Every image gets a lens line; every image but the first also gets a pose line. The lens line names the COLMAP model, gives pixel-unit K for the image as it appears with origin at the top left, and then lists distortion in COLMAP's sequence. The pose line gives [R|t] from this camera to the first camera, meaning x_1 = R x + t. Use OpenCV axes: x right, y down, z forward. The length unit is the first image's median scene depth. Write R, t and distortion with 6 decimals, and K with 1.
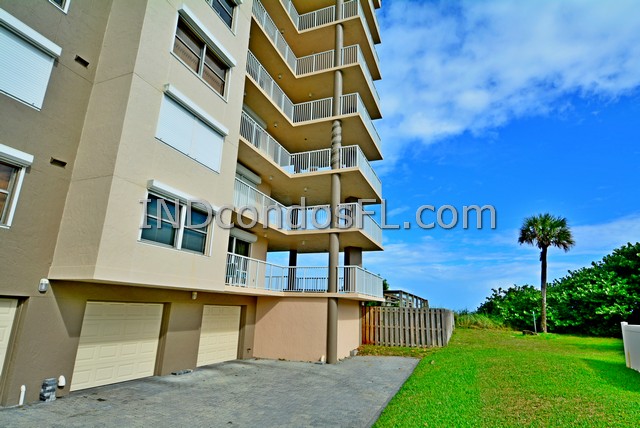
lens RADIAL K [[351.5, 0, 318.8], [0, 351.5, 213.5], [0, 0, 1]] dist [0.000315, -0.000552]
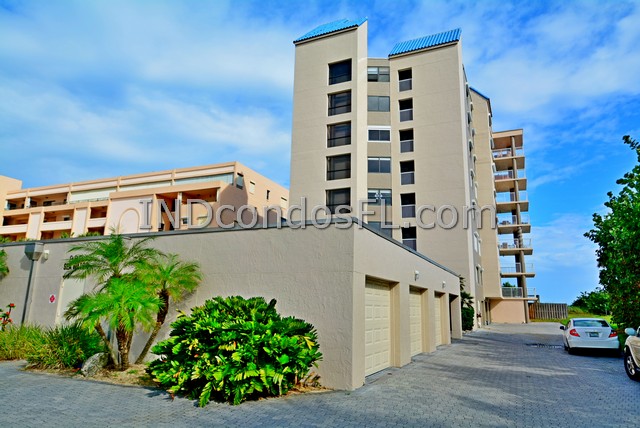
lens RADIAL K [[406.8, 0, 318.8], [0, 406.8, 216.1], [0, 0, 1]] dist [-0.003650, 0.002970]
pose [[0.996958, -0.023029, -0.074463, -0.796497], [0.026735, 0.998433, 0.049157, -0.365509], [0.073215, -0.050999, 0.996011, -1.339724]]
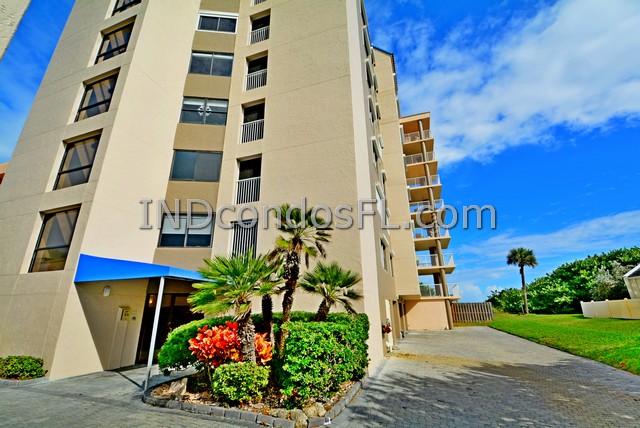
lens RADIAL K [[283.8, 0, 324.7], [0, 283.8, 216.6], [0, 0, 1]] dist [-0.001895, -0.000018]
pose [[0.997335, -0.030213, 0.066401, -0.501030], [0.034364, 0.997466, -0.062296, -0.113401], [-0.064351, 0.064412, 0.995846, -0.442876]]
